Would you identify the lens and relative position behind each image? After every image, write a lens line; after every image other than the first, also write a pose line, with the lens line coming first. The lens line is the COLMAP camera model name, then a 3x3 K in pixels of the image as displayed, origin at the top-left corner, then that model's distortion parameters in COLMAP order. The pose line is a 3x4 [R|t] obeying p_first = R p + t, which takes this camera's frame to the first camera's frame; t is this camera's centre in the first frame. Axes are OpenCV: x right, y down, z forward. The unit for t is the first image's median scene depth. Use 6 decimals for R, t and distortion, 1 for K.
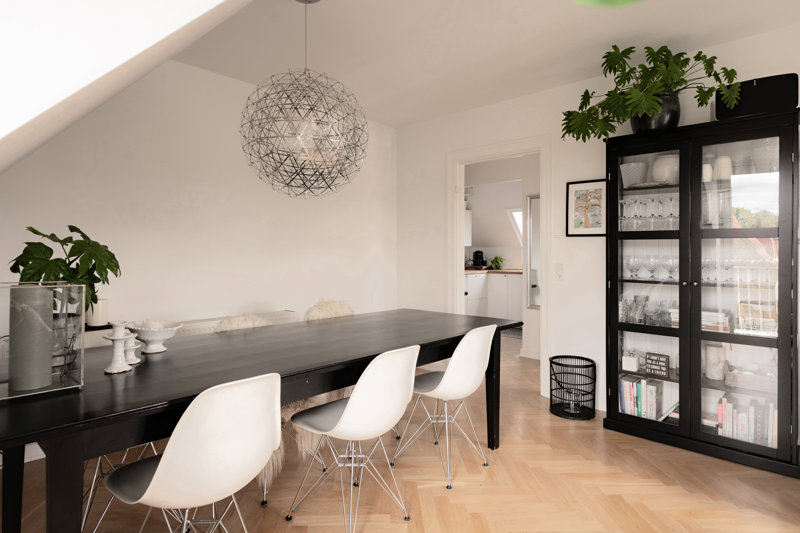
lens RADIAL K [[472.1, 0, 400.3], [0, 472.1, 261.2], [0, 0, 1]] dist [0.015342, -0.004050]
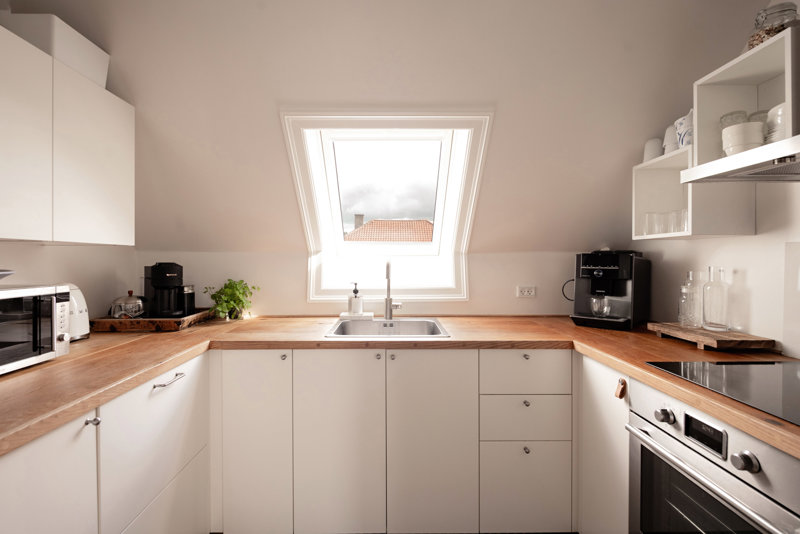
lens RADIAL K [[367.2, 0, 399.7], [0, 367.2, 261.8], [0, 0, 1]] dist [-0.001306, -0.000168]
pose [[0.728438, 0.000774, 0.685112, 0.116111], [0.004564, 0.999972, -0.005983, -0.020611], [-0.685097, 0.007485, 0.728414, 0.738231]]
